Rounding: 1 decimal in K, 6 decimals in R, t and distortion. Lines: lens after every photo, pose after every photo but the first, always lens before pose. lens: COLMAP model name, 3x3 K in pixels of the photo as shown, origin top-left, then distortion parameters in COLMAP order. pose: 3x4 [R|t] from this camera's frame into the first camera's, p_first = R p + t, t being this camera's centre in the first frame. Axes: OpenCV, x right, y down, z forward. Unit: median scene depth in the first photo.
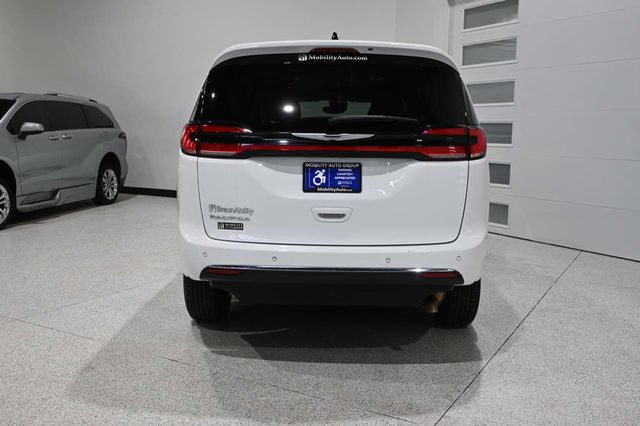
lens RADIAL K [[618.3, 0, 320.0], [0, 618.3, 213.0], [0, 0, 1]] dist [-0.007668, -0.004725]
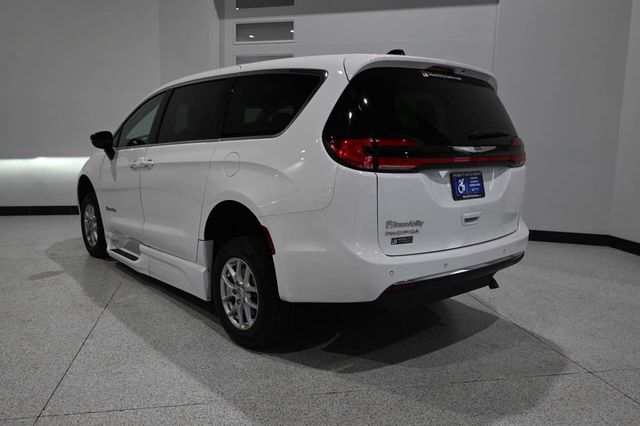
lens RADIAL K [[529.0, 0, 320.0], [0, 529.0, 213.0], [0, 0, 1]] dist [-0.002883, -0.002337]
pose [[0.752298, -0.098082, 0.651481, -0.562093], [0.077847, 0.995162, 0.059931, -0.059424], [-0.654207, 0.005630, 0.756294, 0.312820]]
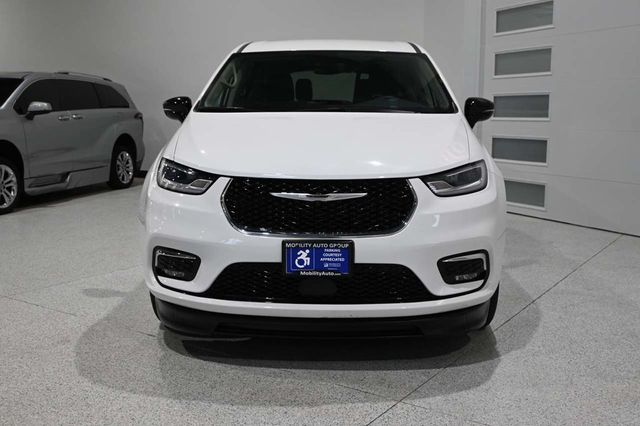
lens RADIAL K [[676.4, 0, 320.0], [0, 676.4, 213.0], [0, 0, 1]] dist [-0.005320, -0.000073]
pose [[0.997239, -0.001832, -0.074240, 0.084108], [0.002835, 0.999906, 0.013413, 0.024635], [0.074209, -0.013587, 0.997150, -0.033121]]
